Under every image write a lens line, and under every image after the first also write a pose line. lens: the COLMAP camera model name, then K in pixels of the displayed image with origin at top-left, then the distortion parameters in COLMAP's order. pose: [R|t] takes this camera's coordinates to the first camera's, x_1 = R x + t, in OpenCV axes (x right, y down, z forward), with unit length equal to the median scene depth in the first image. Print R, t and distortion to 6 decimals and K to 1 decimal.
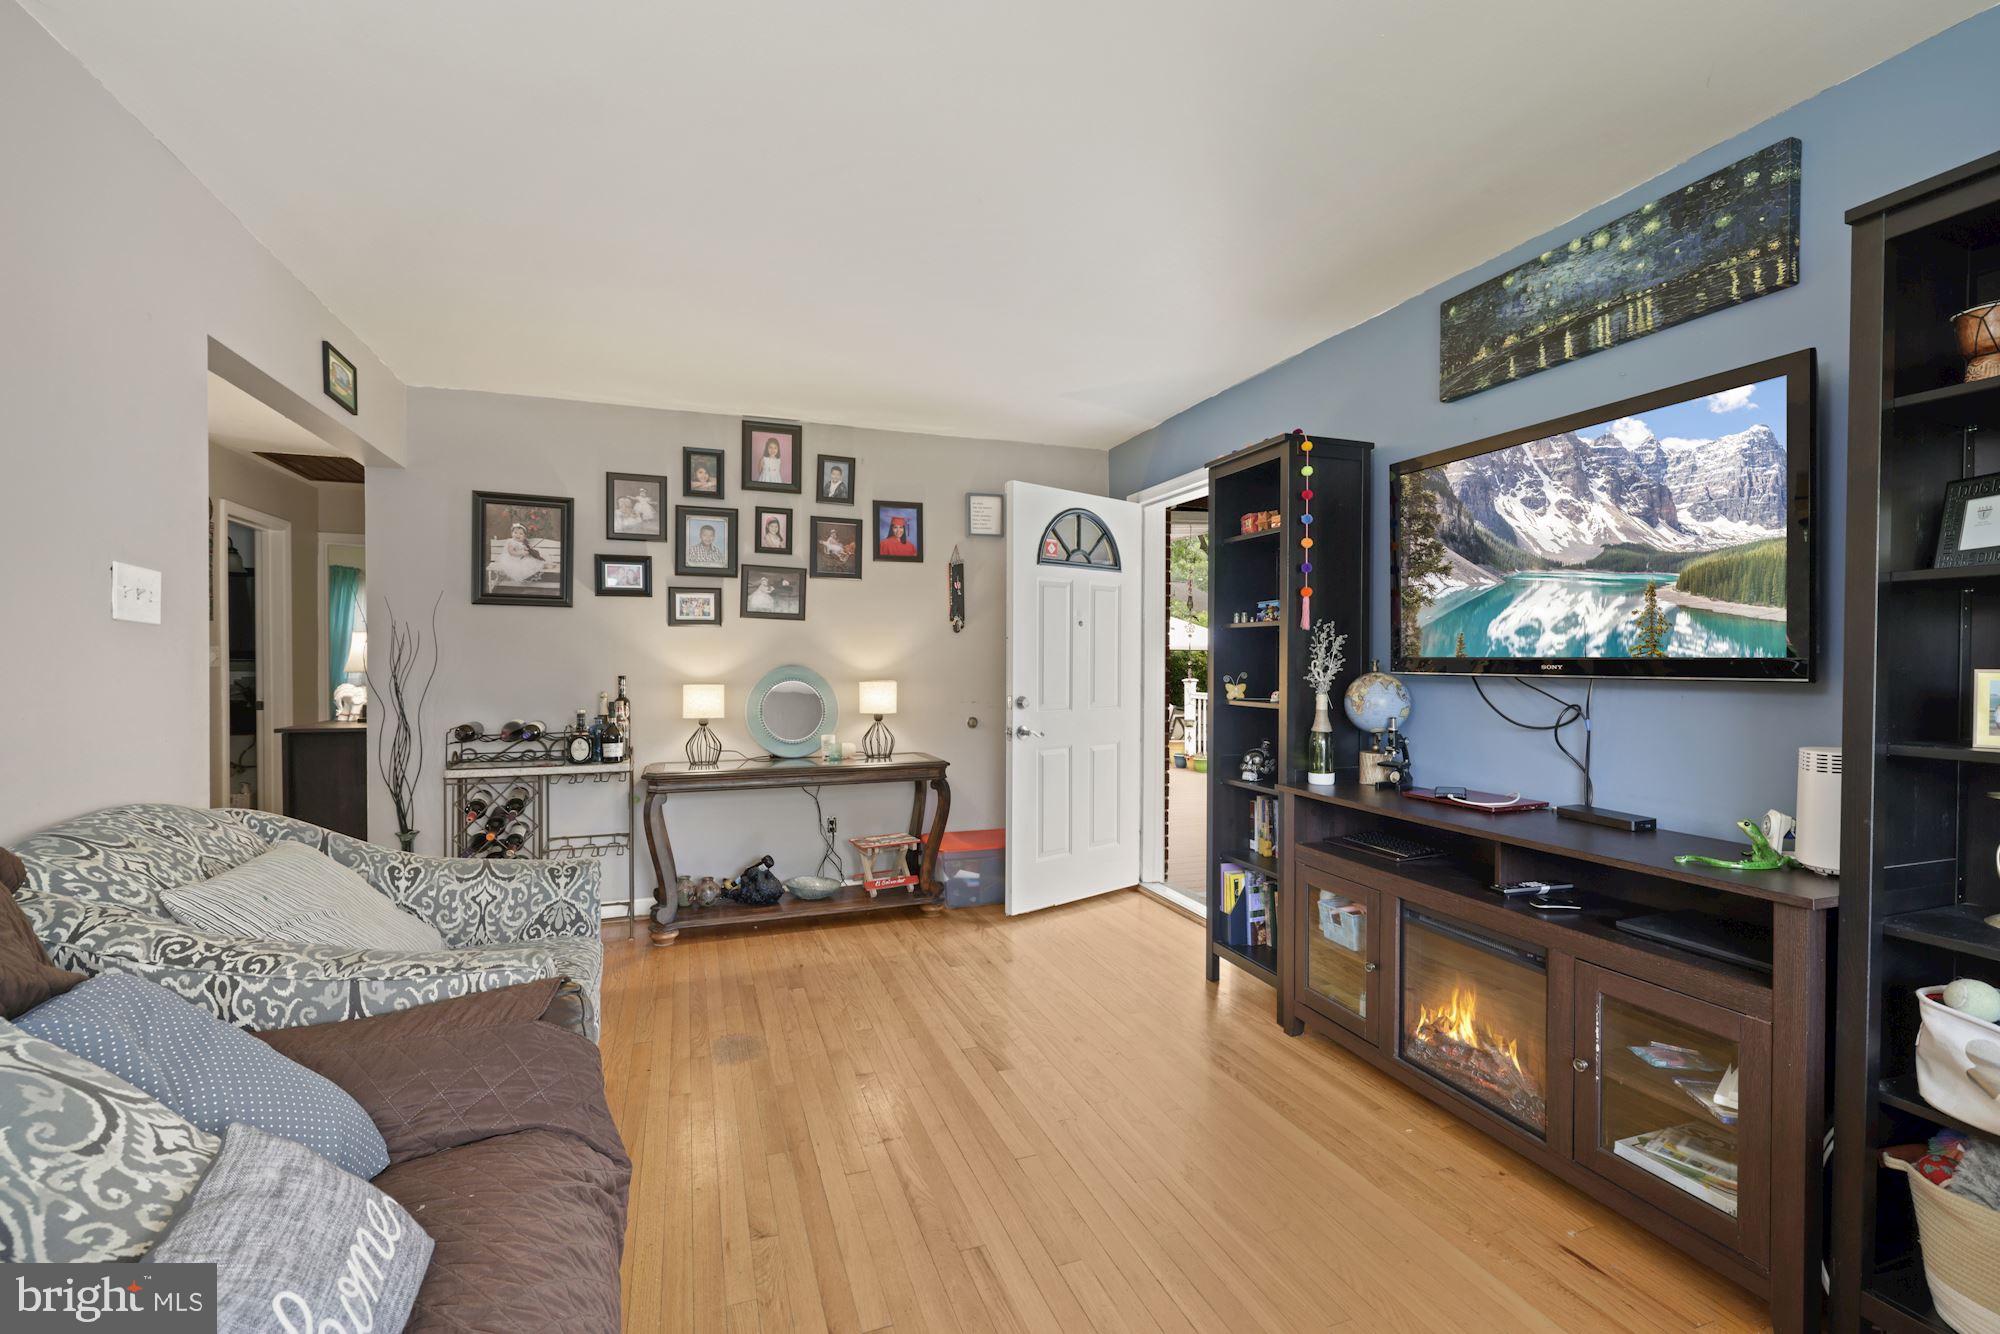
lens RADIAL K [[885.4, 0, 1007.8], [0, 885.4, 667.7], [0, 0, 1]] dist [0.000149, -0.000501]
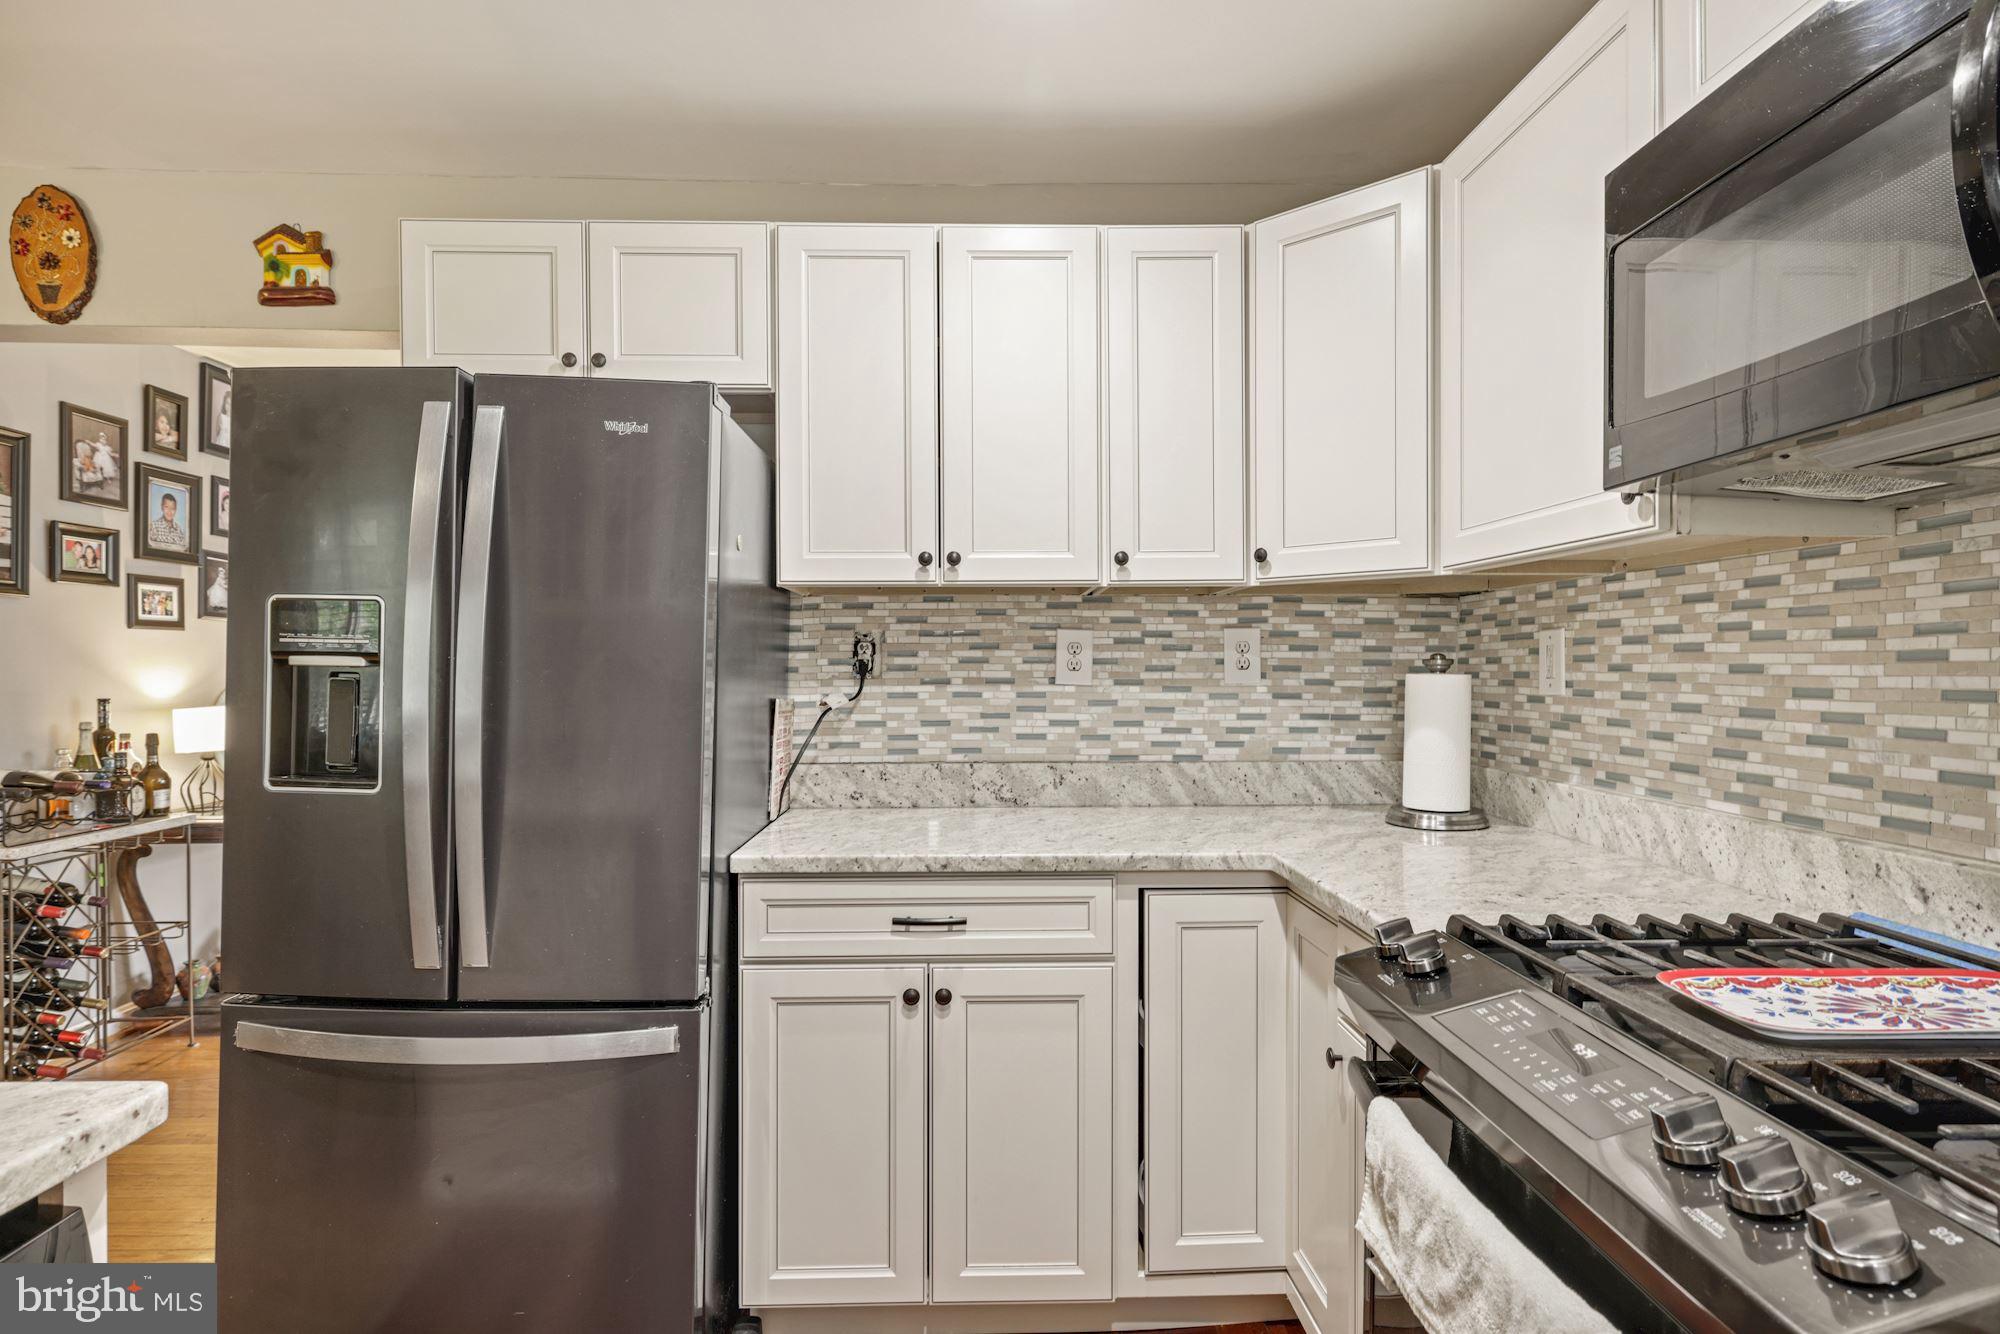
lens RADIAL K [[1053.1, 0, 1008.9], [0, 1053.1, 667.4], [0, 0, 1]] dist [0.015744, -0.008048]
pose [[0.311579, -0.005878, 0.950202, -1.023104], [0.006376, 0.999971, 0.004095, -0.014330], [-0.950199, 0.004783, 0.311607, 0.052721]]
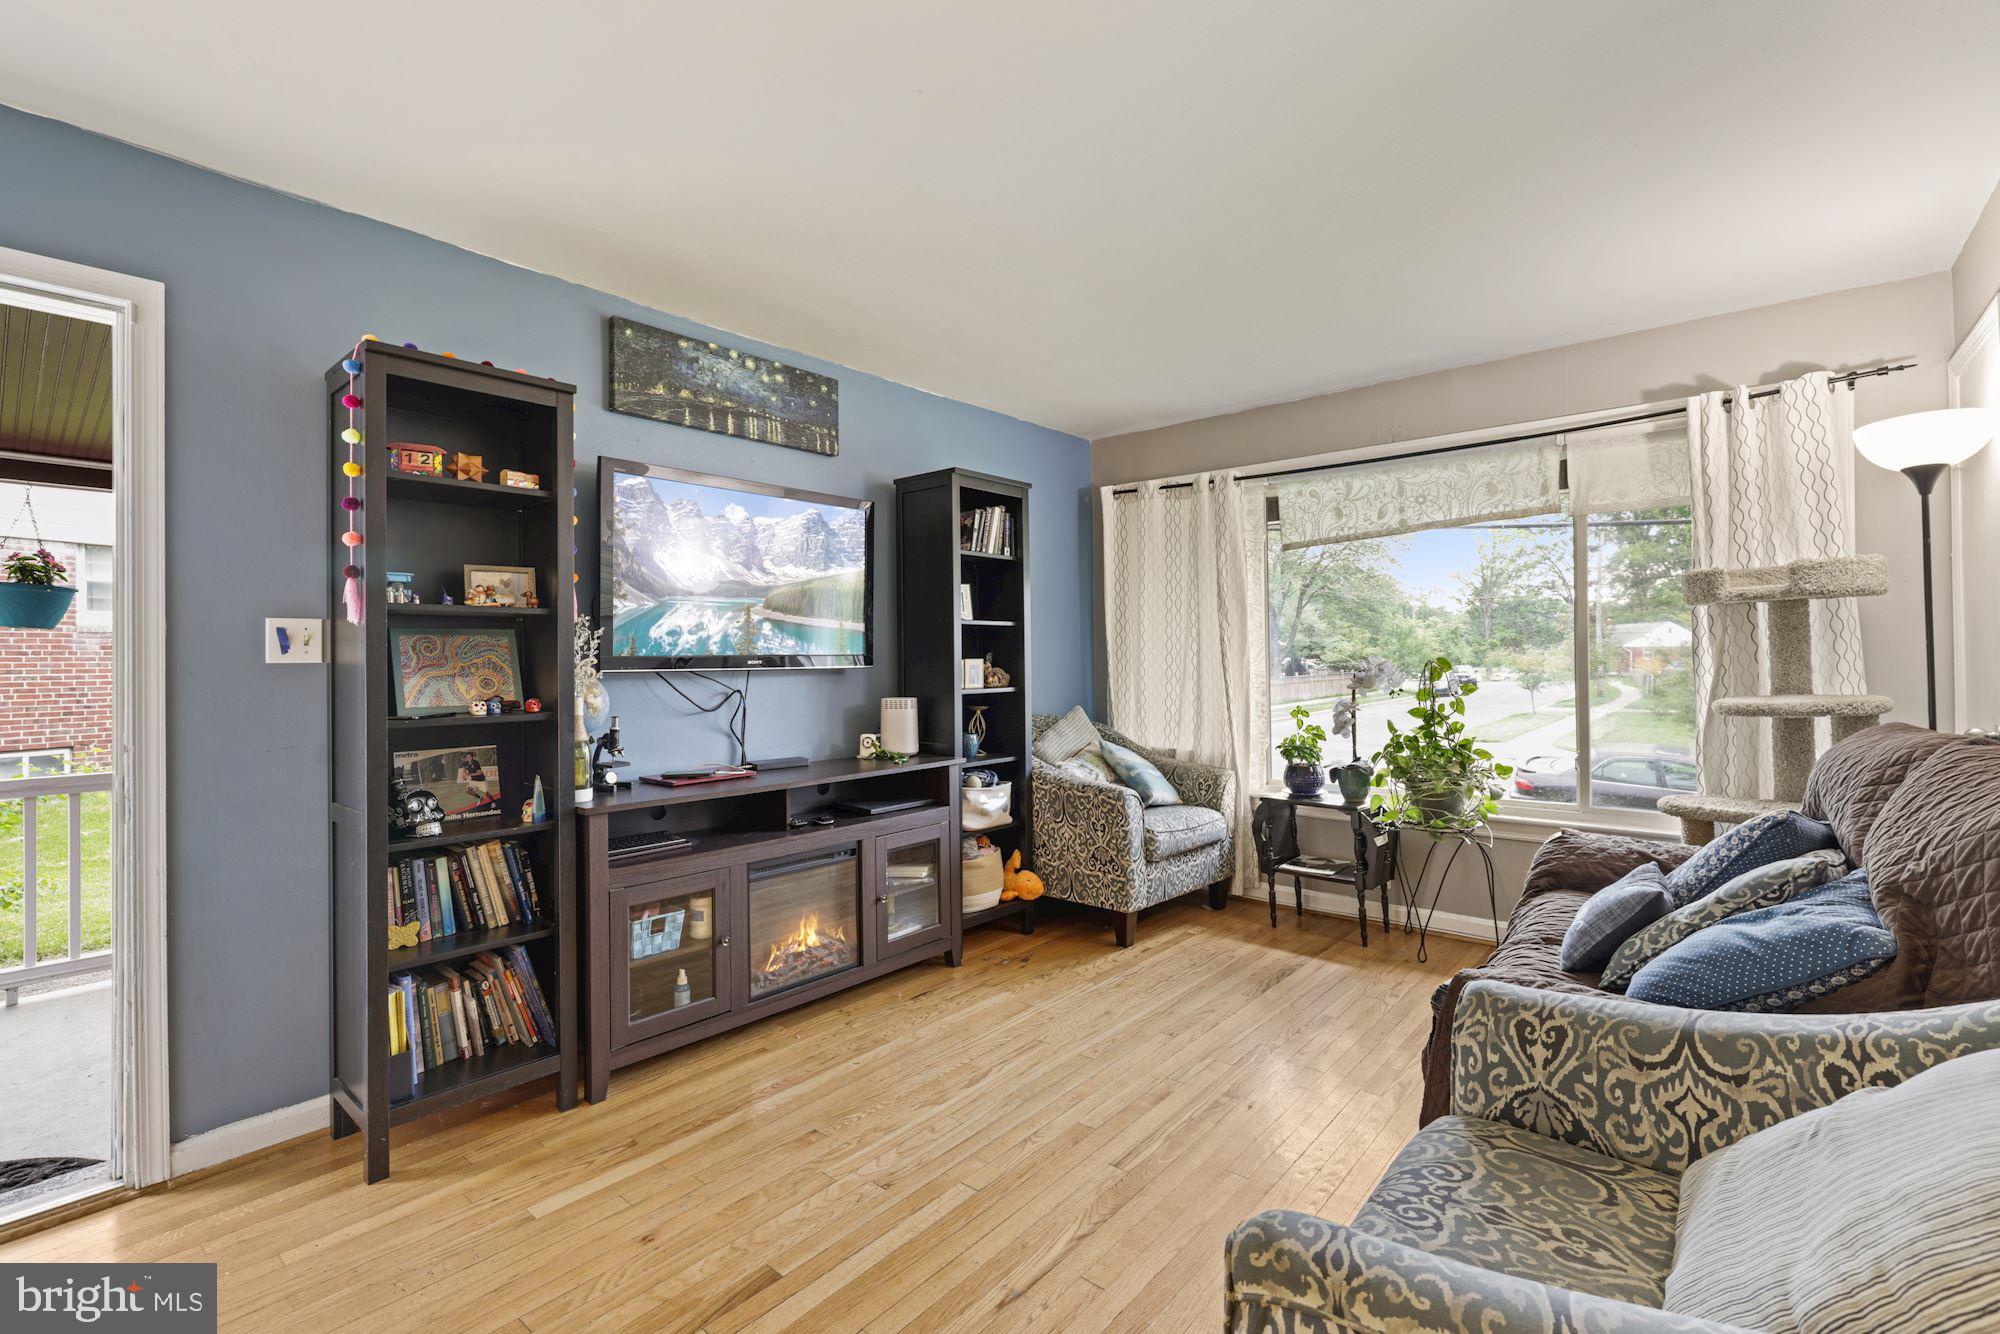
lens RADIAL K [[885.4, 0, 1002.3], [0, 885.4, 651.7], [0, 0, 1]] dist [0.000149, -0.000501]
pose [[-0.491894, 0.010083, 0.870597, -0.440370], [0.016619, 0.999859, -0.002191, -0.002641], [-0.870496, 0.013391, -0.491993, 0.765167]]
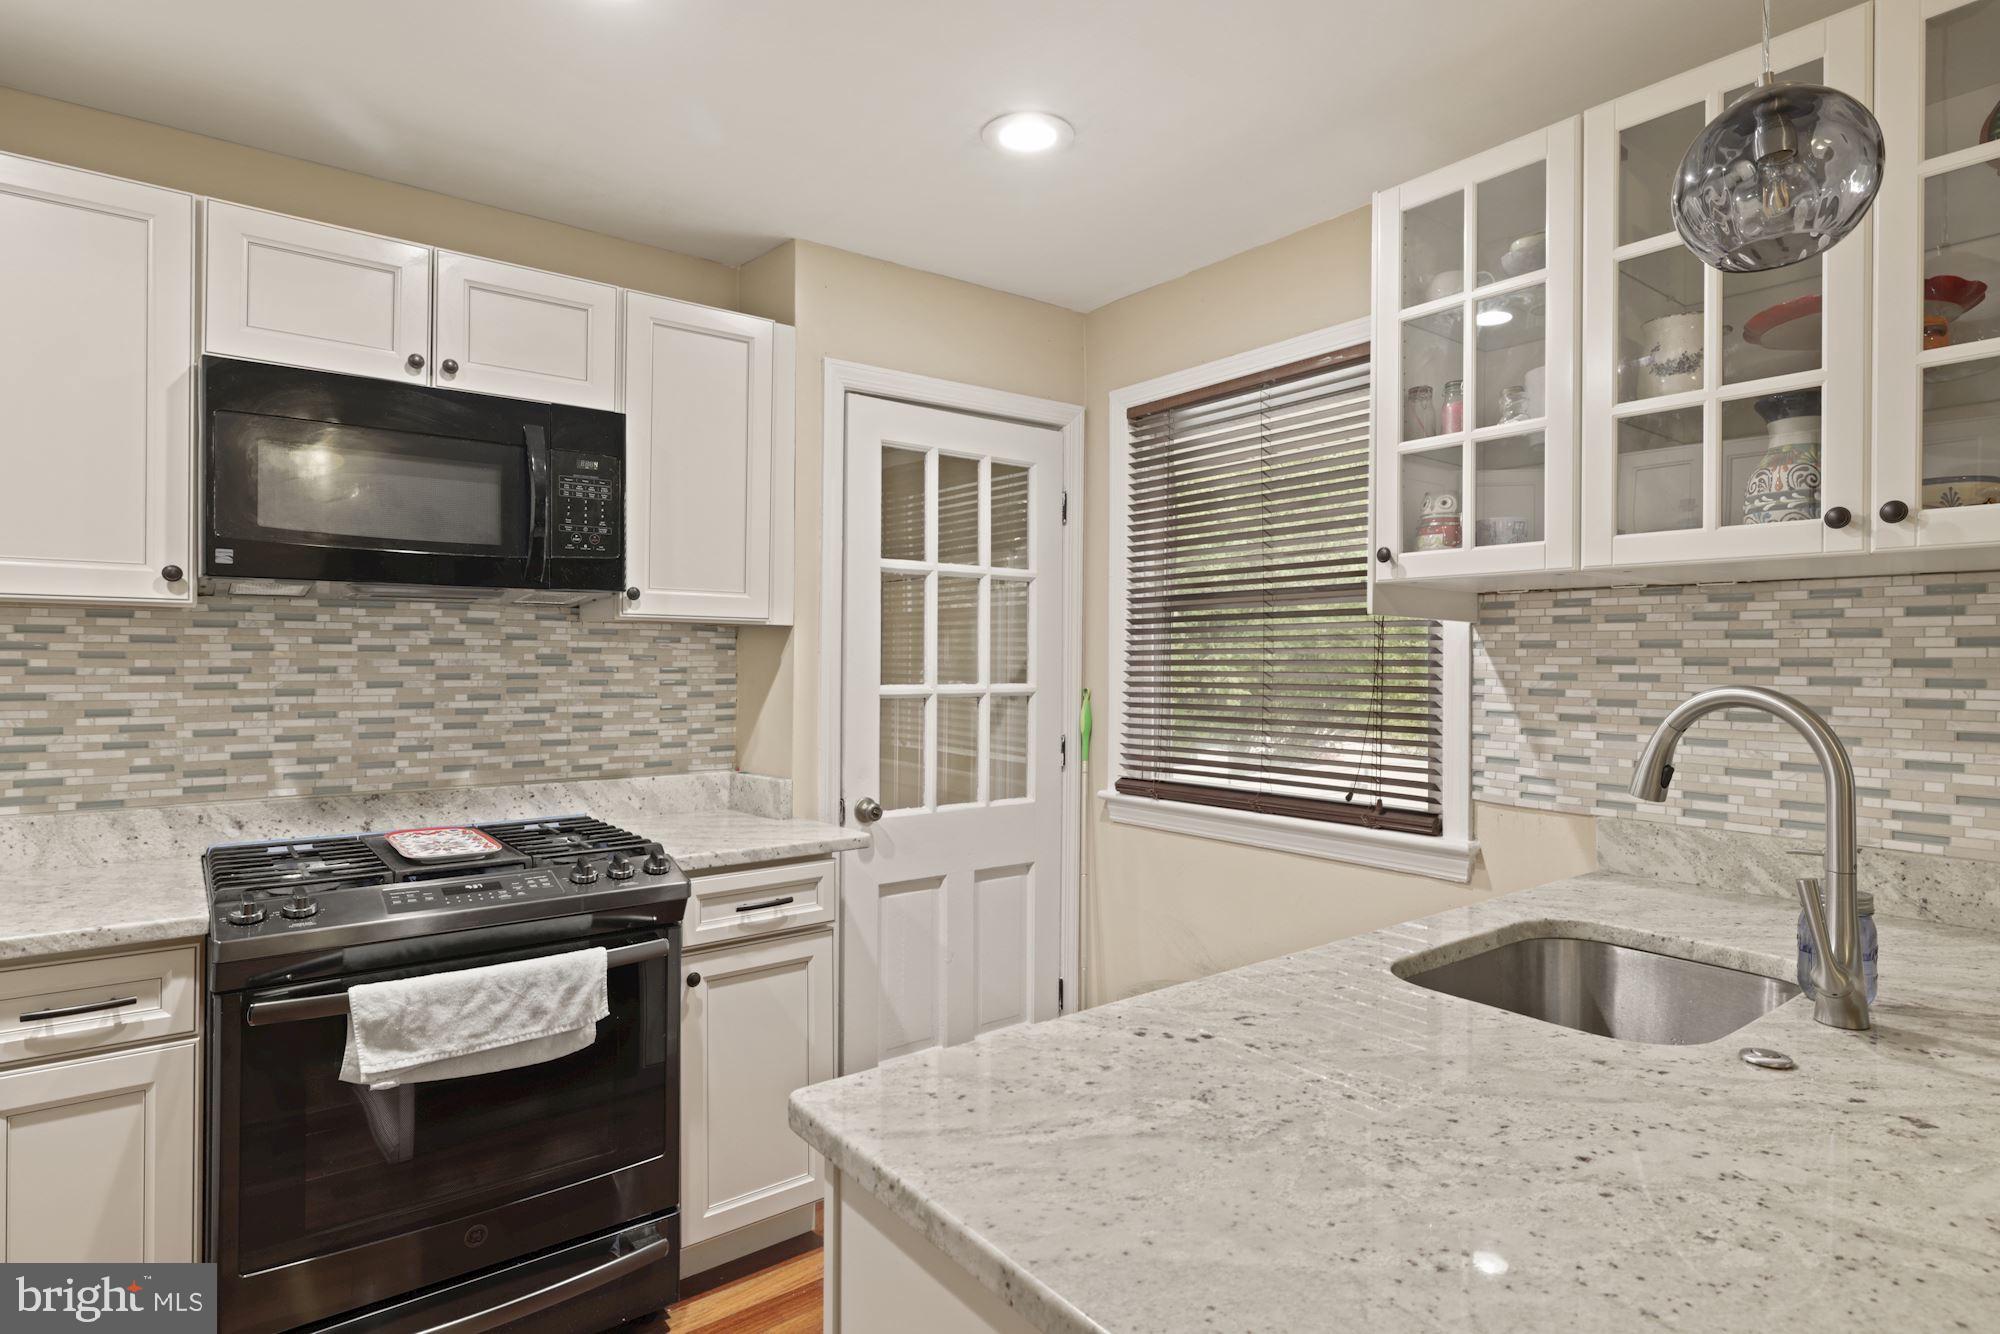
lens RADIAL K [[1053.1, 0, 1008.9], [0, 1053.1, 662.0], [0, 0, 1]] dist [0.015744, -0.008048]
pose [[-0.951483, -0.008973, -0.307572, -0.848274], [-0.012459, 0.999878, 0.009372, -0.037224], [0.307450, 0.012750, -0.951479, 0.528049]]
